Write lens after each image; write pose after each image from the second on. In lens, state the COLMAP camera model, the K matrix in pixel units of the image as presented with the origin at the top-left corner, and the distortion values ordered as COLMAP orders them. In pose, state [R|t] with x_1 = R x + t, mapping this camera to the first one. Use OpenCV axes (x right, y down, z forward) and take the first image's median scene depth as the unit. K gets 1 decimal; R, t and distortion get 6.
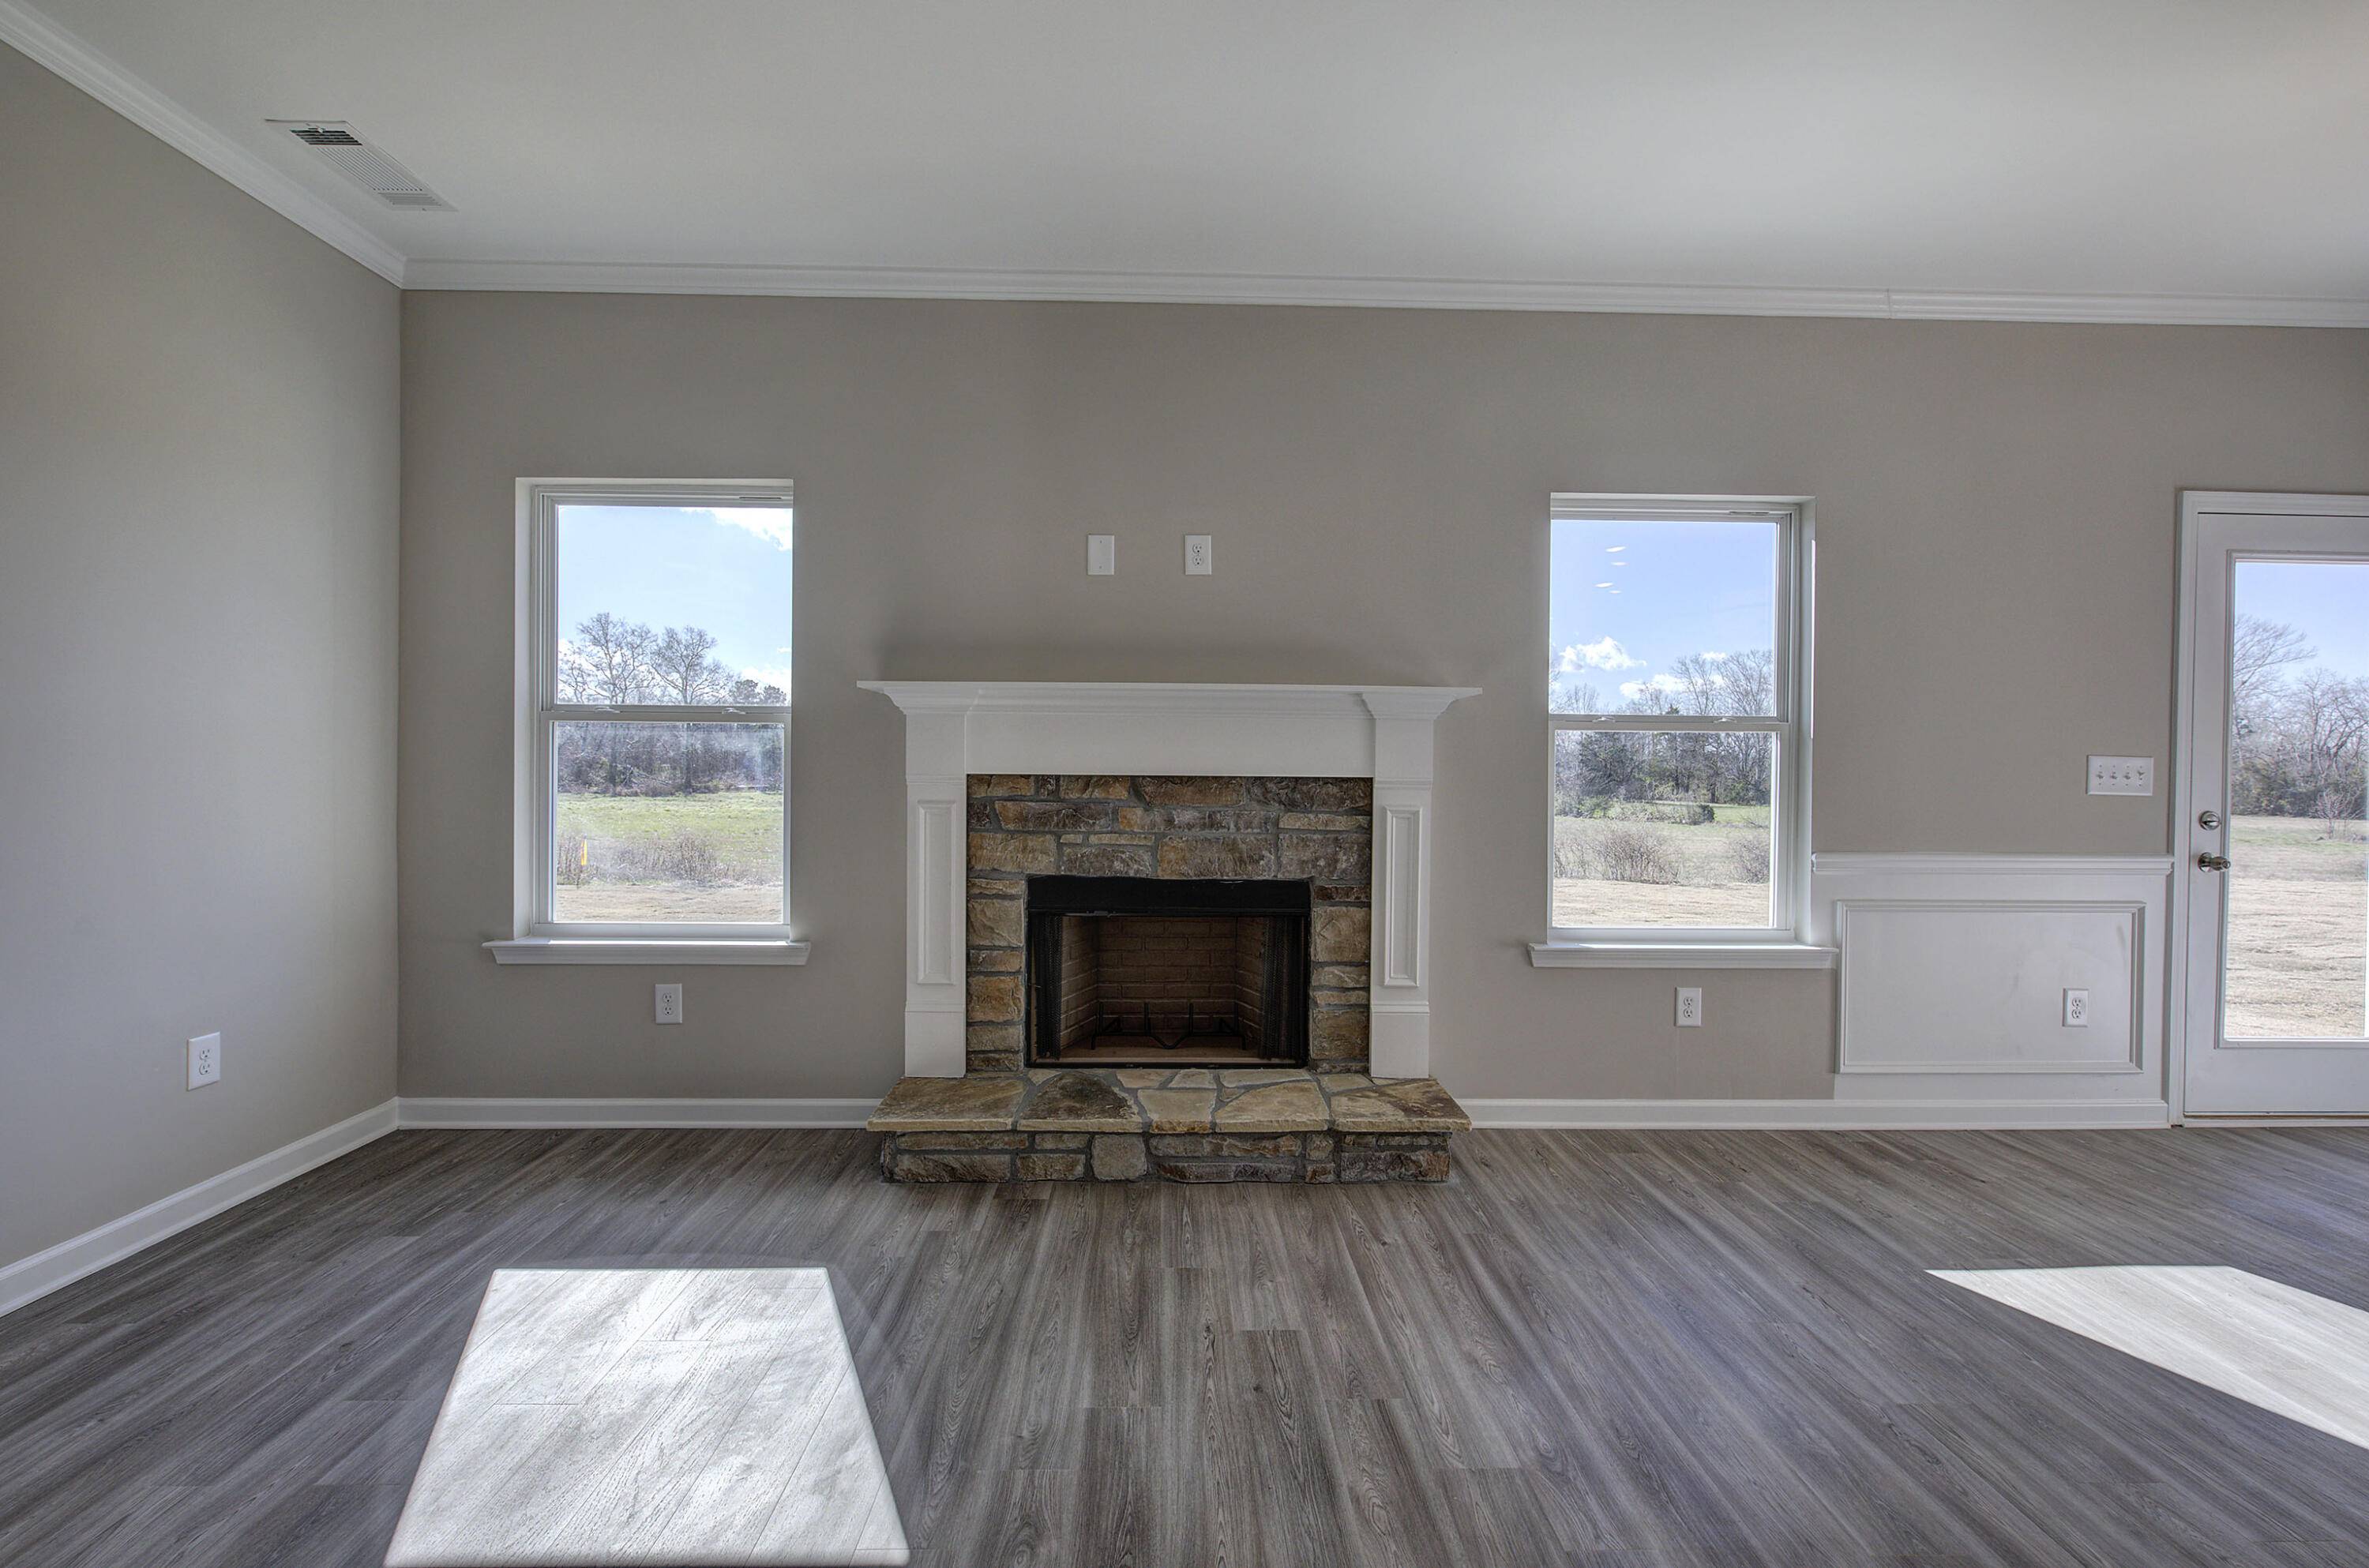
lens RADIAL K [[1001.1, 0, 1178.9], [0, 1001.1, 778.5], [0, 0, 1]] dist [-0.003995, -0.000066]
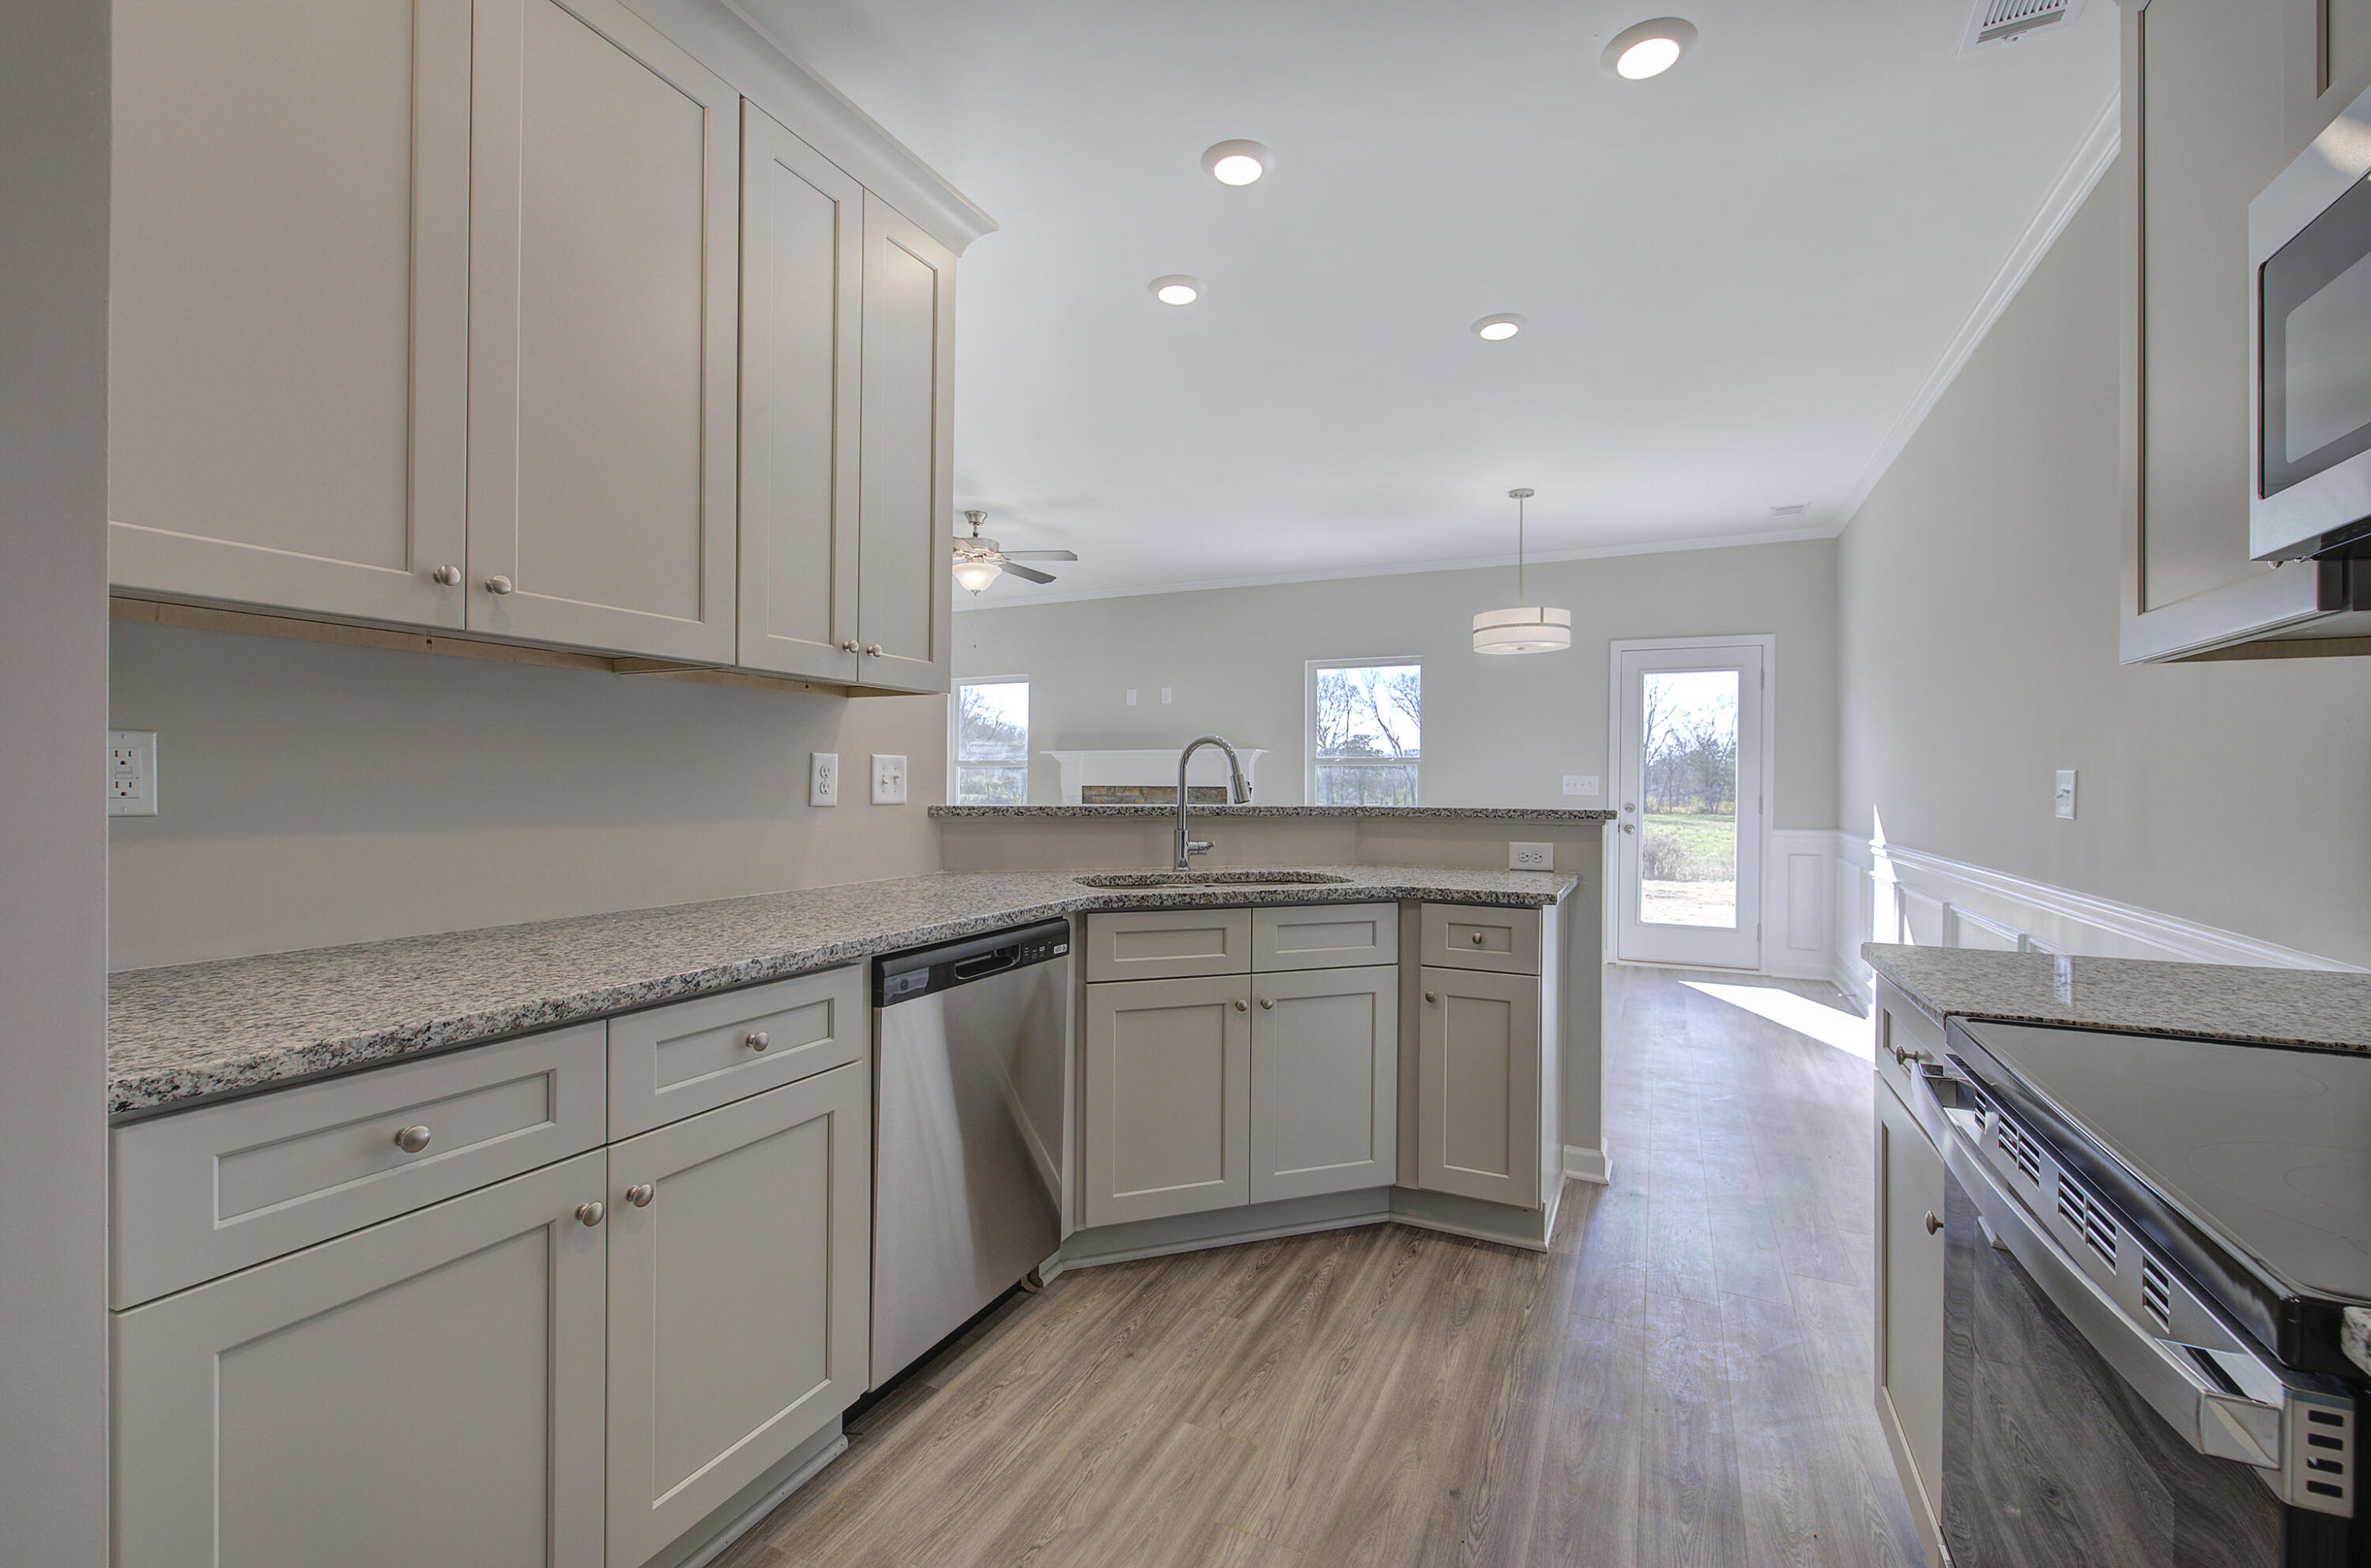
lens RADIAL K [[1002.0, 0, 1192.0], [0, 1002.0, 783.7], [0, 0, 1]] dist [-0.003995, -0.000066]
pose [[0.897737, -0.003806, -0.440516, 1.156904], [-0.002406, 0.999905, -0.013543, 0.024243], [0.440526, 0.013218, 0.897643, -1.170638]]
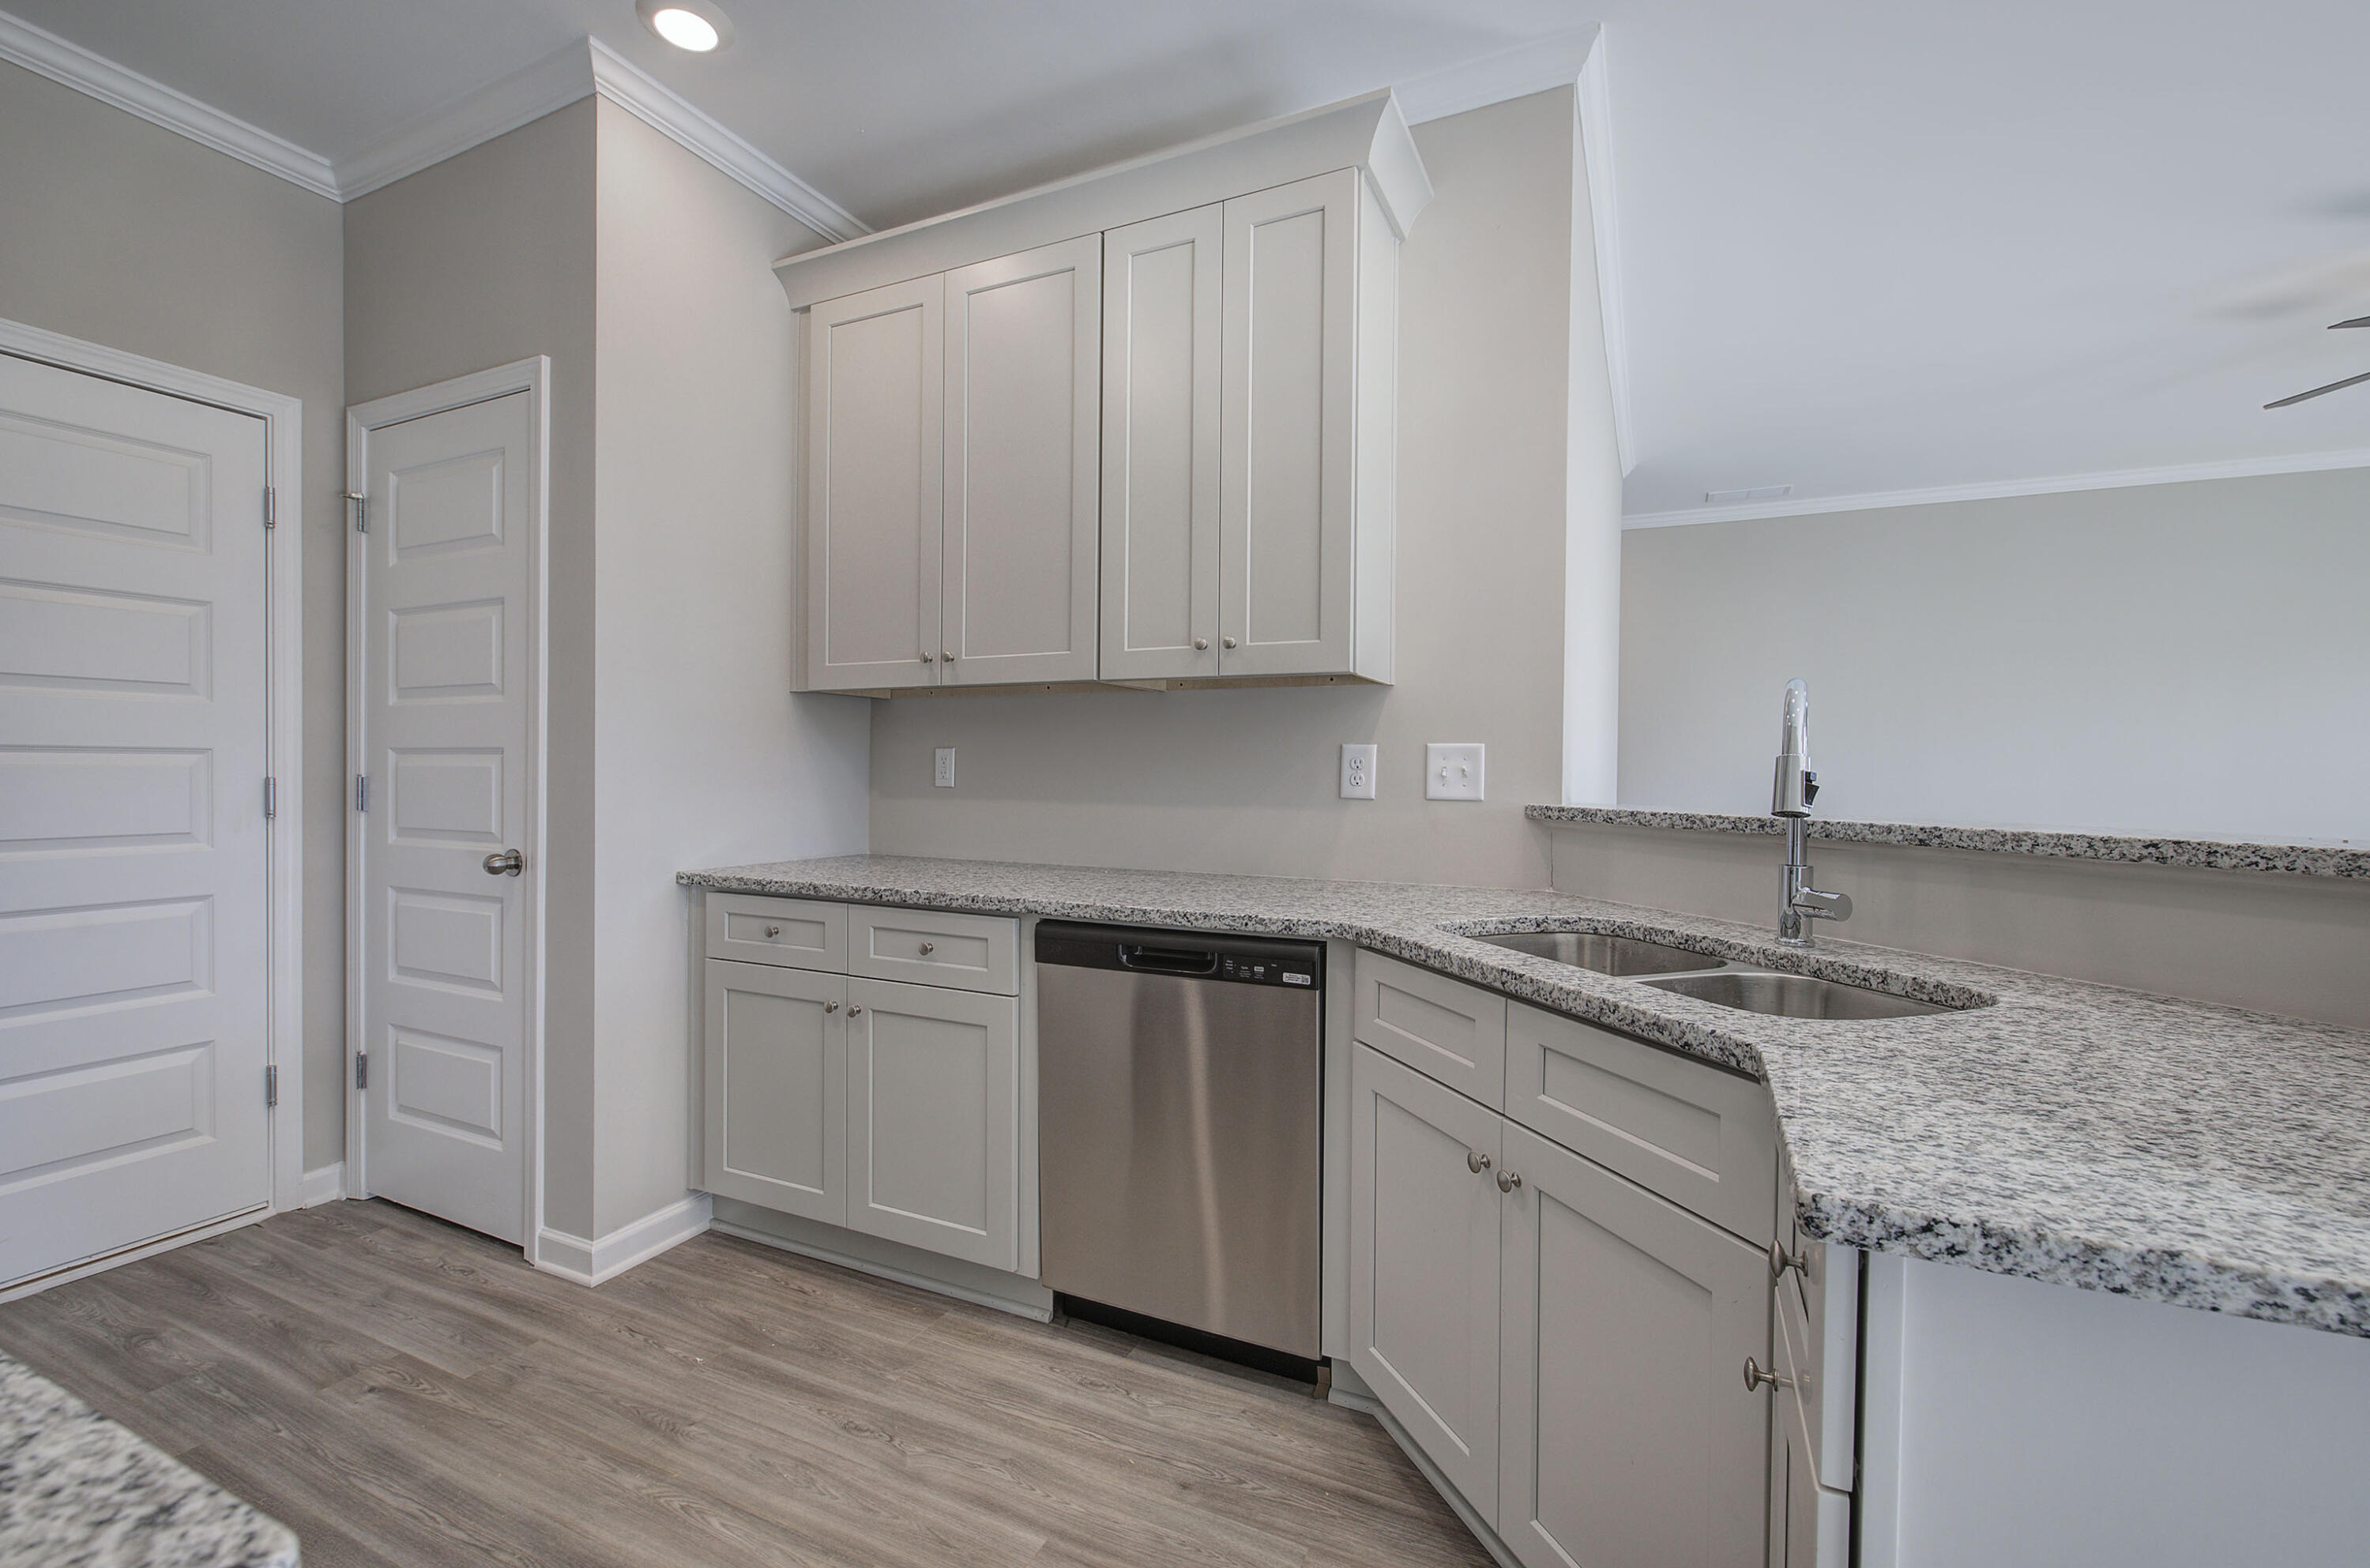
lens RADIAL K [[1001.5, 0, 1194.9], [0, 1001.5, 788.4], [0, 0, 1]] dist [-0.003995, -0.000066]
pose [[-0.441307, -0.001835, -0.897354, 1.289685], [-0.024189, 0.999659, 0.009852, 0.019604], [0.897030, 0.026053, -0.441201, -0.416660]]
